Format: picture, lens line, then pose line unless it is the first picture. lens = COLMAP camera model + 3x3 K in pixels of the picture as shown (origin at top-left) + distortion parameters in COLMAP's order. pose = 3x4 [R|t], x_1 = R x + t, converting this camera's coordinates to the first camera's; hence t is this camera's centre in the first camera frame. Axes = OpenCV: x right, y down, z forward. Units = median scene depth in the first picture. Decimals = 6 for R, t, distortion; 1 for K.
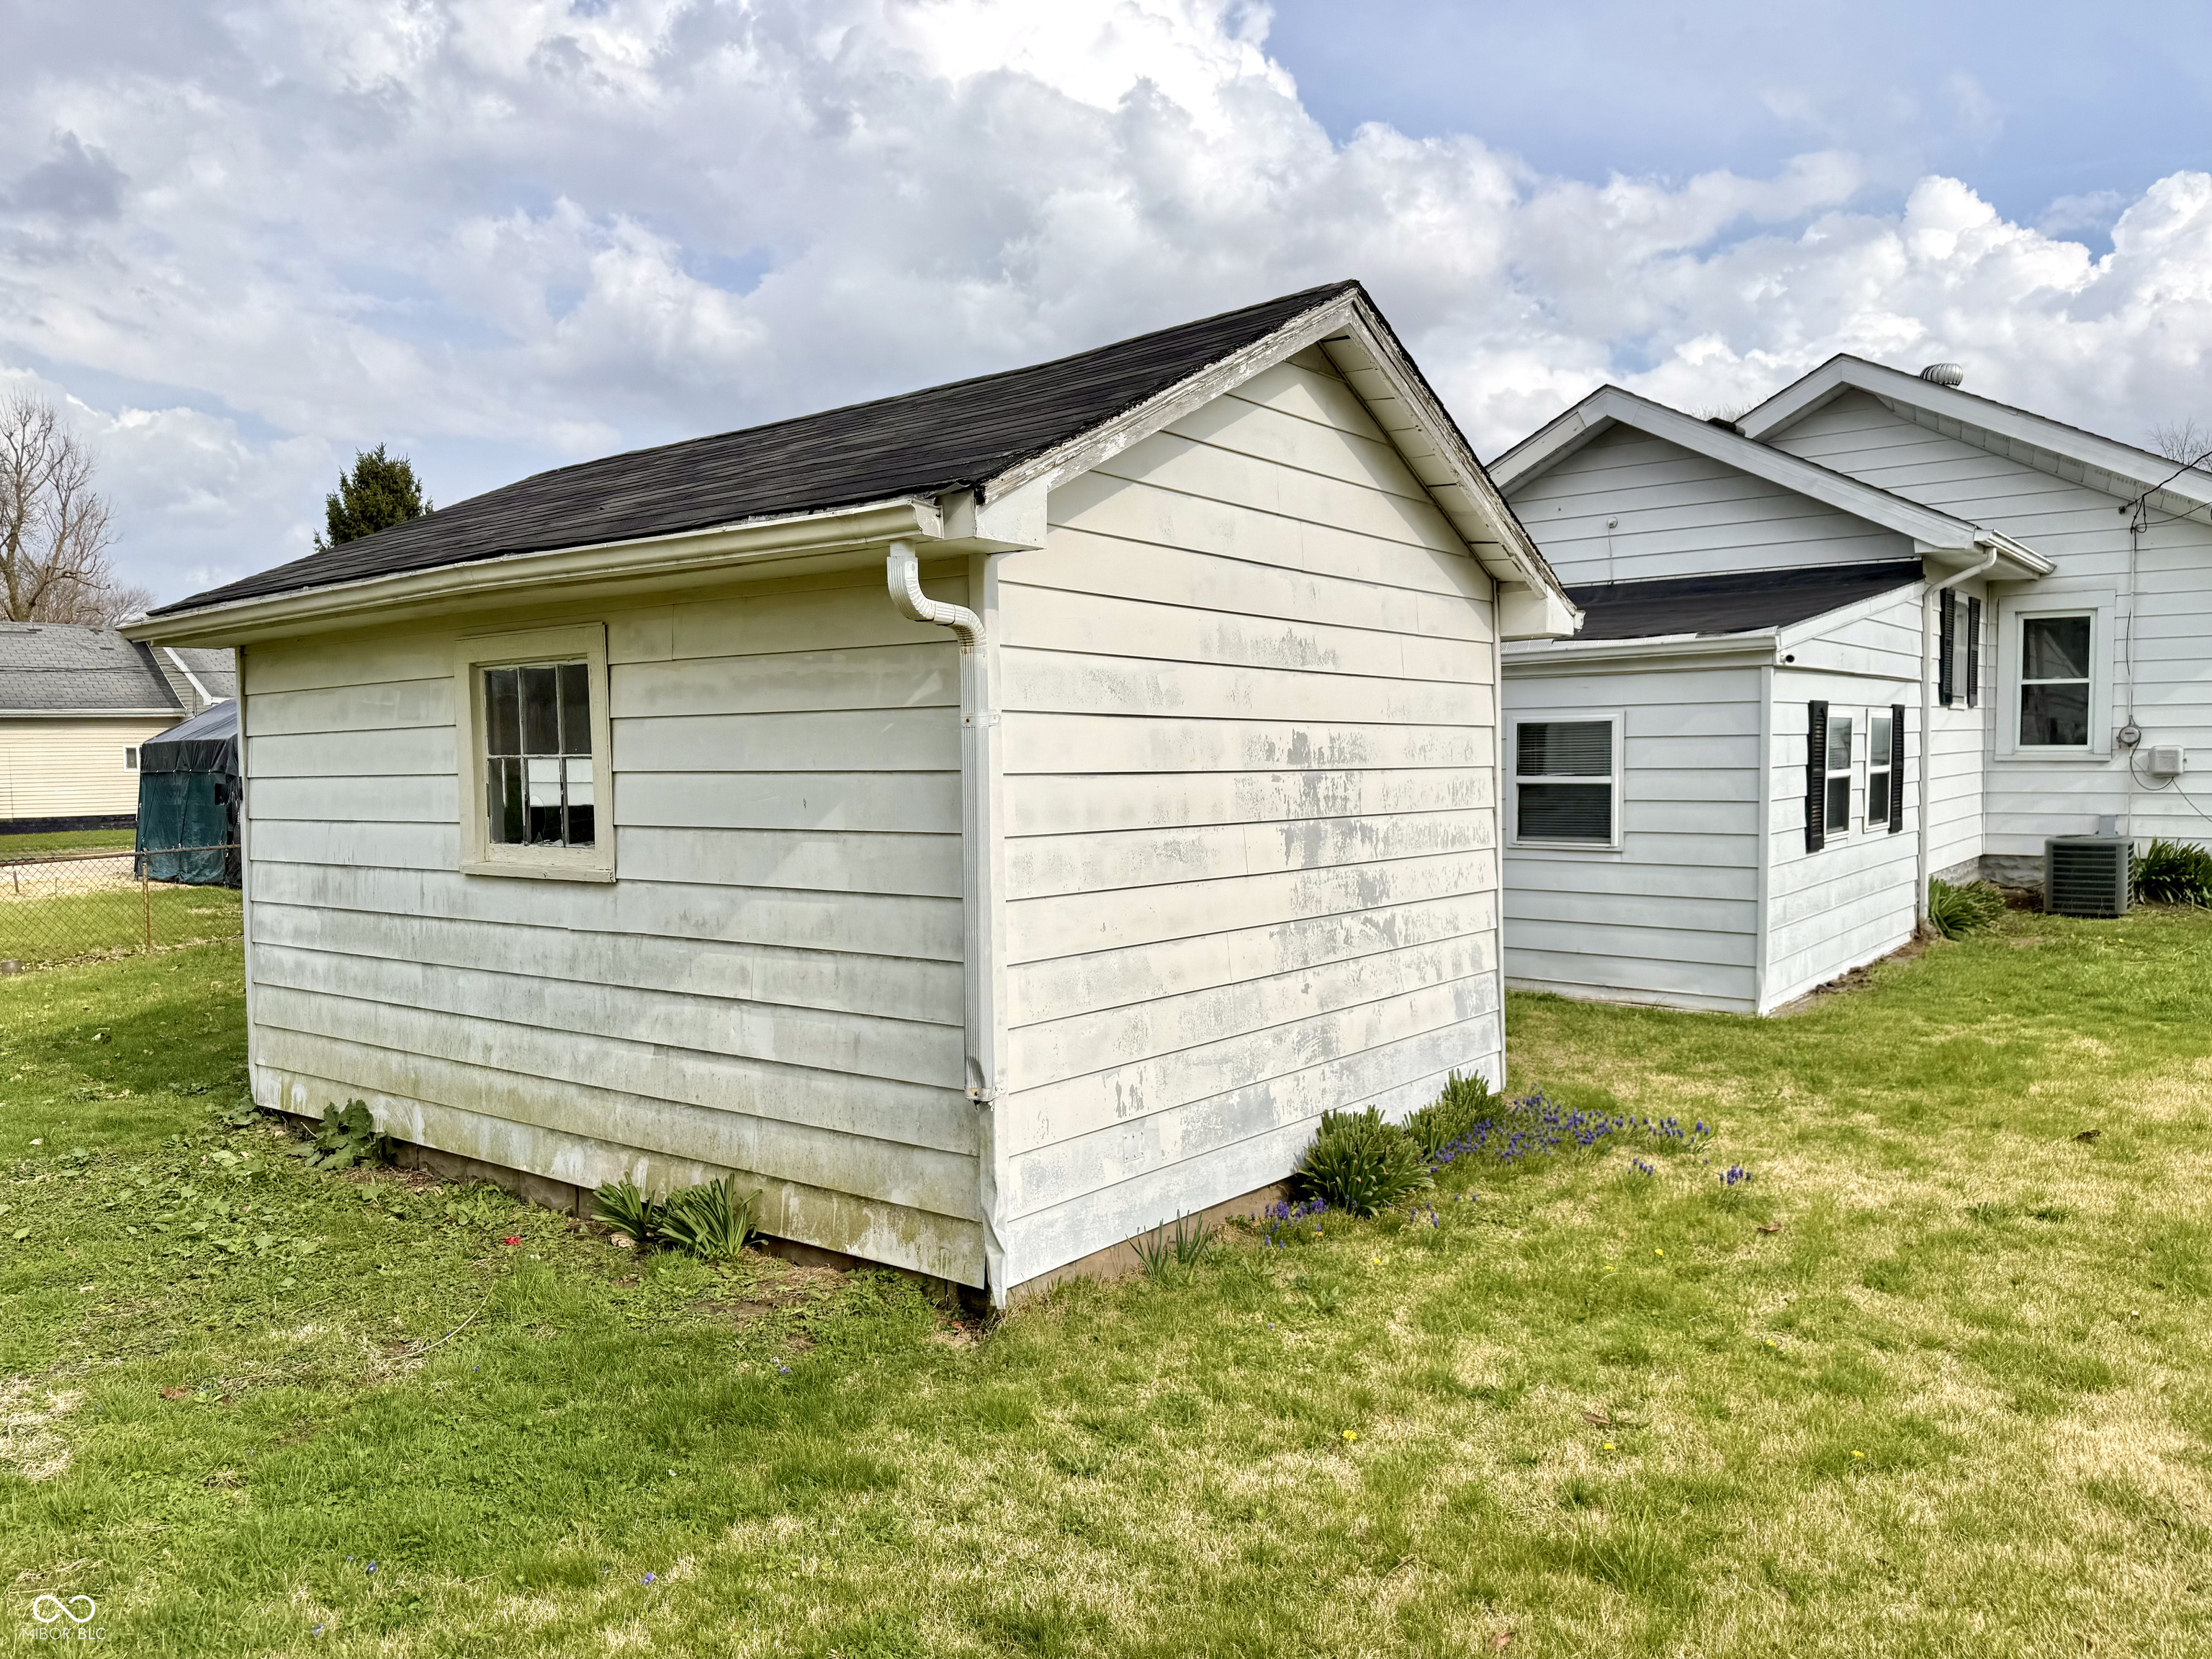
lens RADIAL K [[1538.6, 0, 1113.7], [0, 1538.6, 813.1], [0, 0, 1]] dist [0.095484, -0.148861]
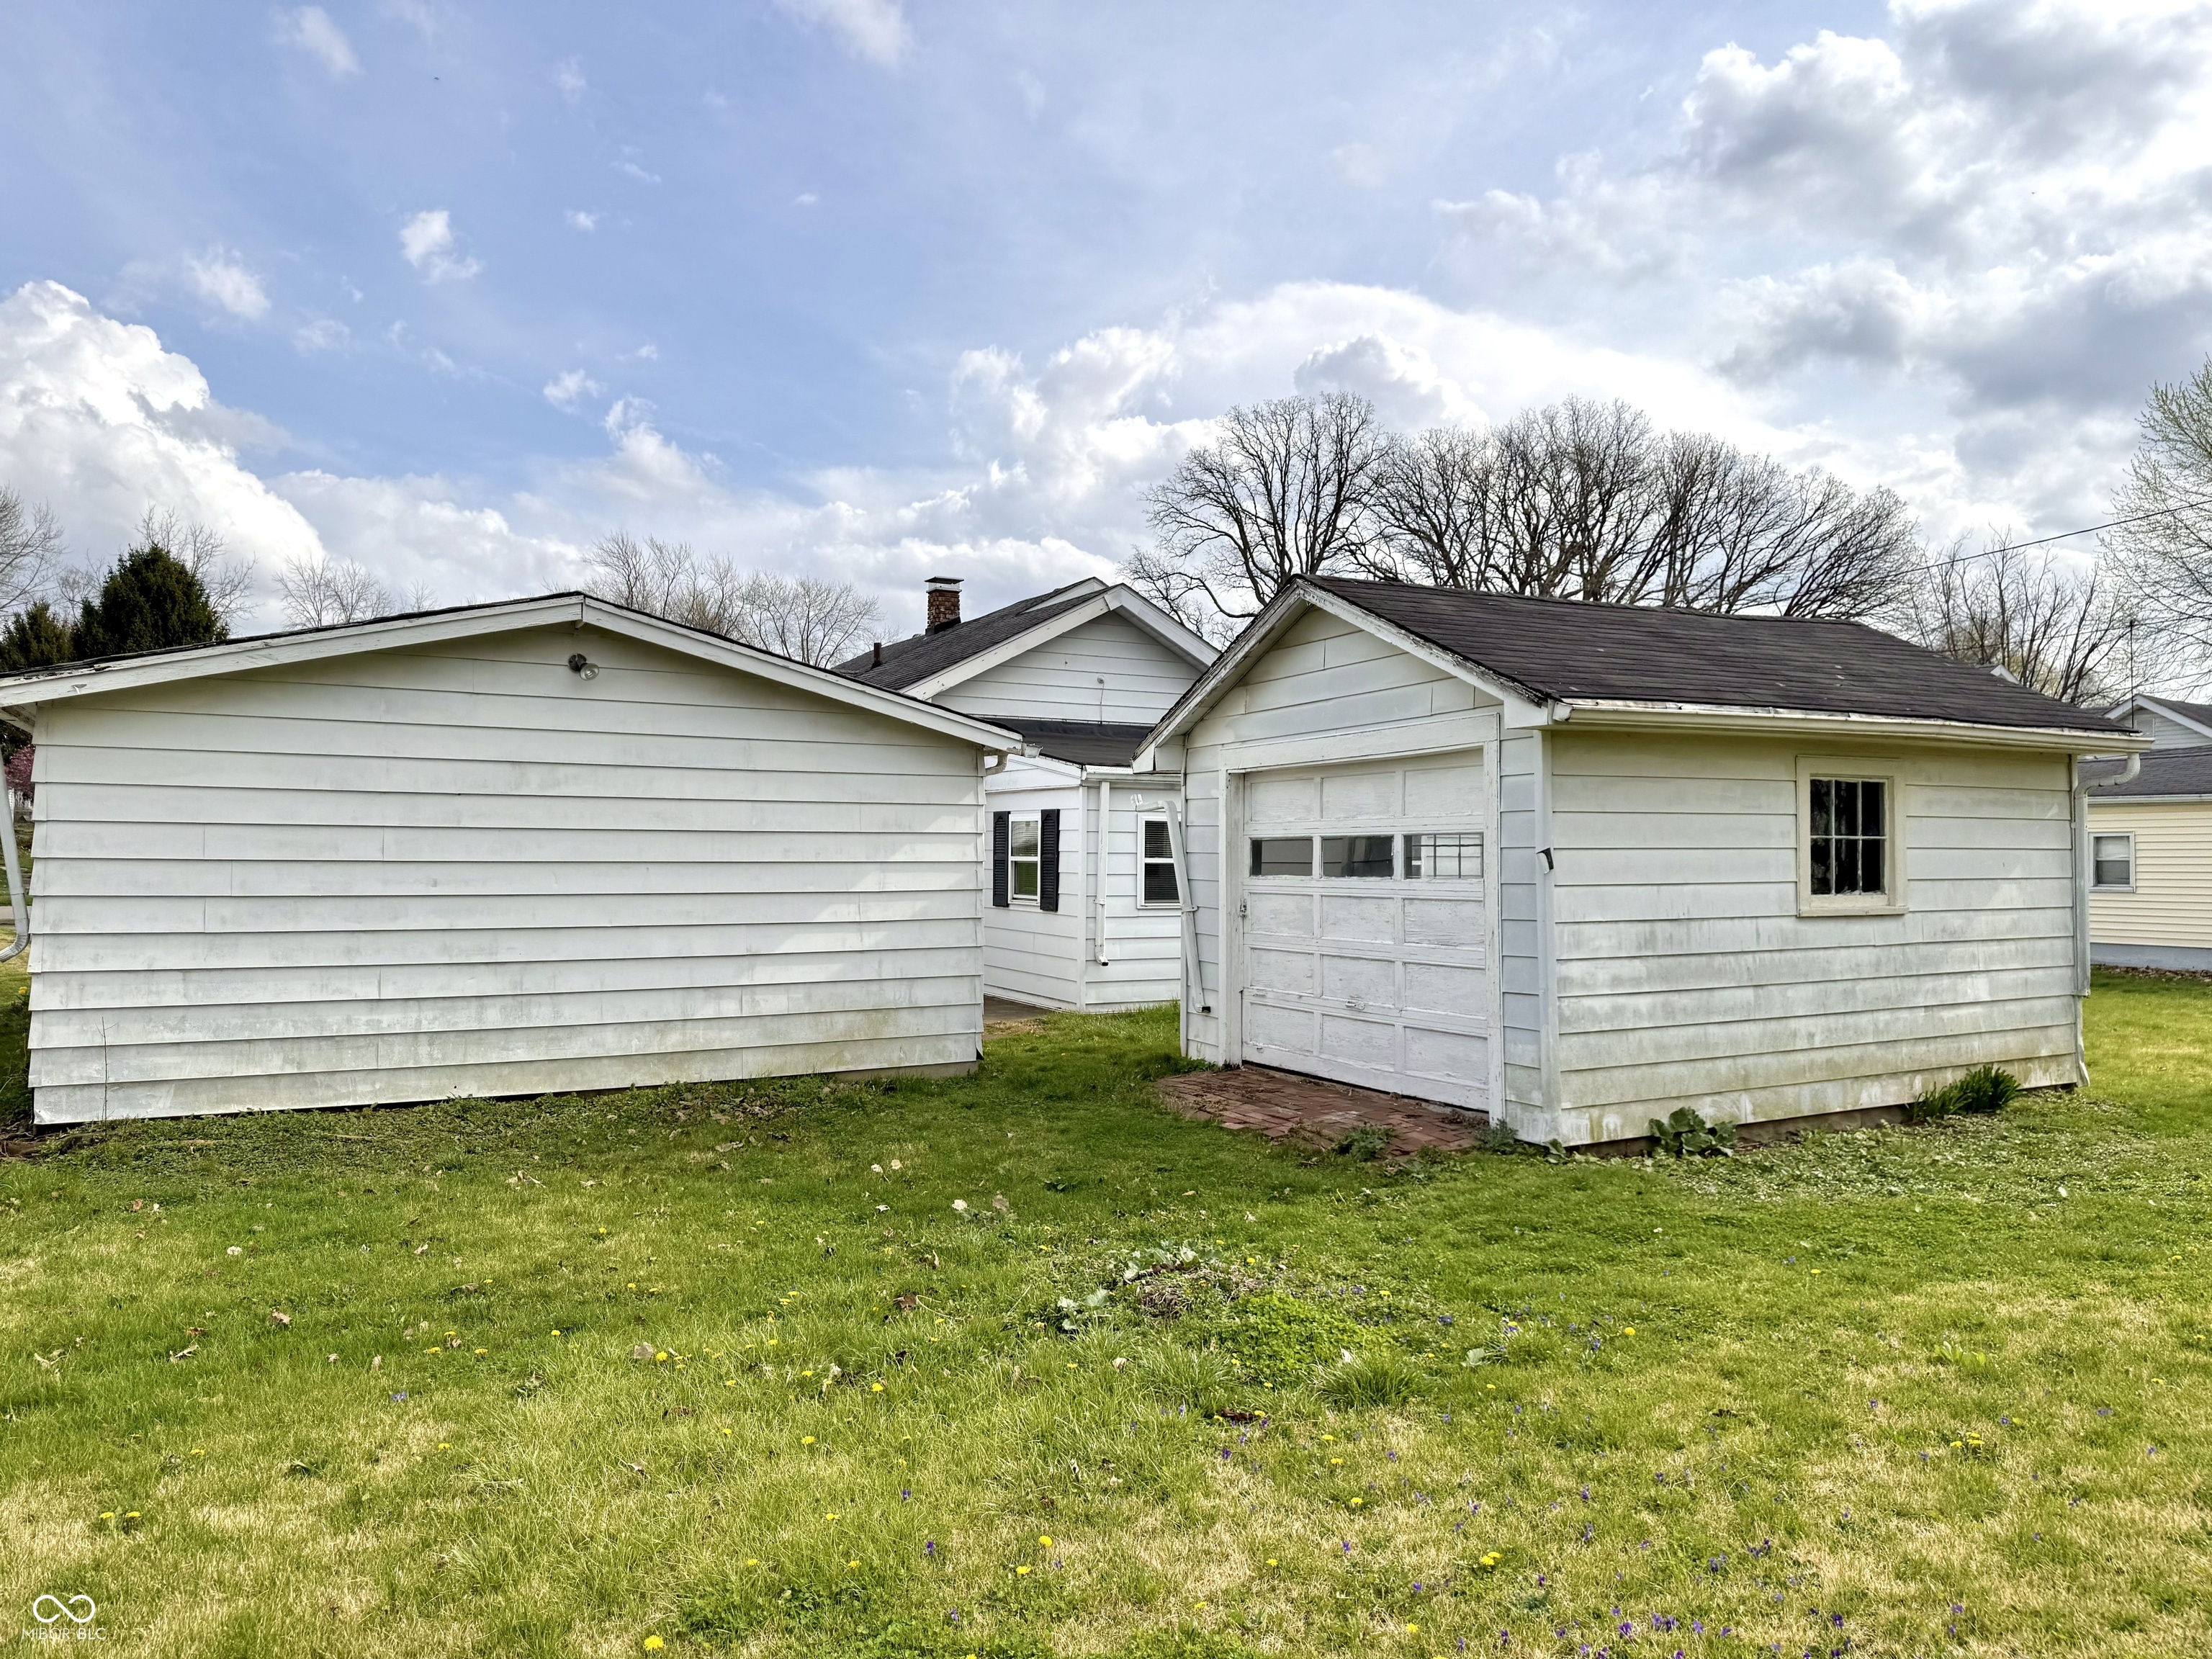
lens RADIAL K [[1538.6, 0, 1113.7], [0, 1538.6, 813.1], [0, 0, 1]] dist [0.095484, -0.148861]
pose [[0.397407, 0.036832, 0.916903, -2.109617], [0.025187, 0.998380, -0.051022, 0.000683], [-0.917297, 0.043370, 0.395835, 1.061470]]
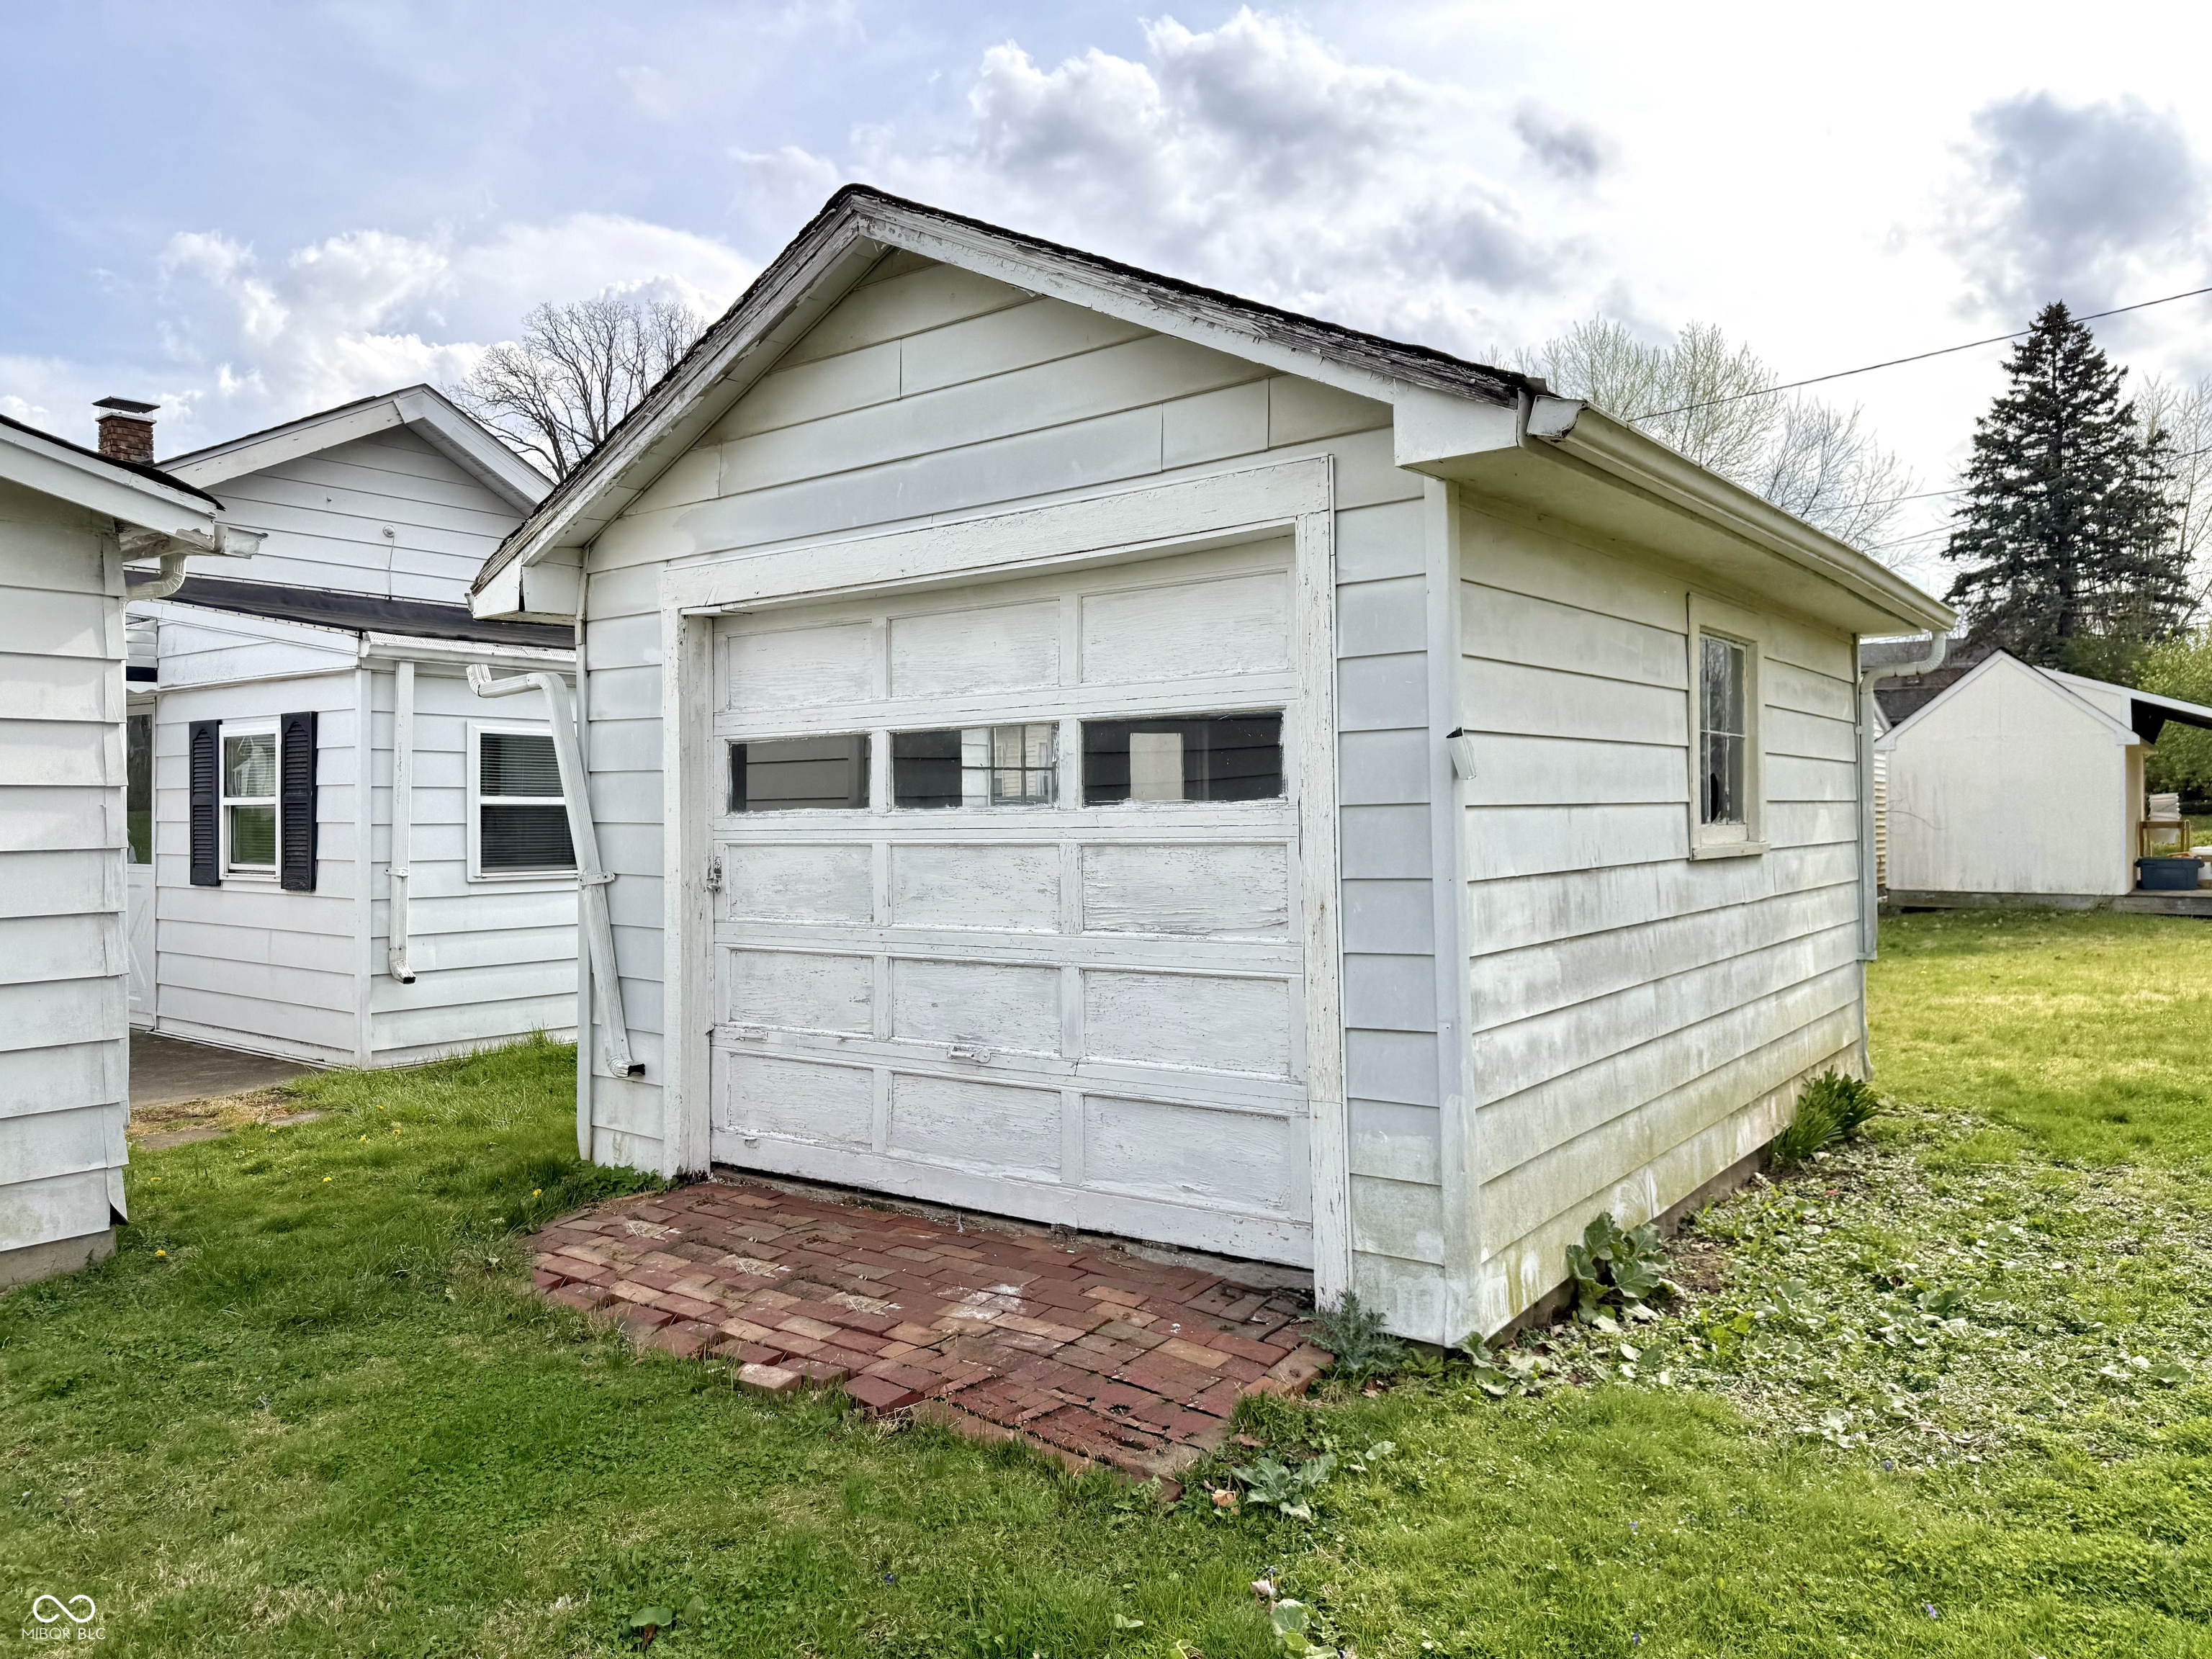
lens RADIAL K [[1538.6, 0, 1113.7], [0, 1538.6, 813.1], [0, 0, 1]] dist [0.095484, -0.148861]
pose [[-0.023601, 0.014369, 0.999618, -1.351776], [0.044681, 0.998913, -0.013304, 0.009915], [-0.998722, 0.044350, -0.024217, 1.415796]]
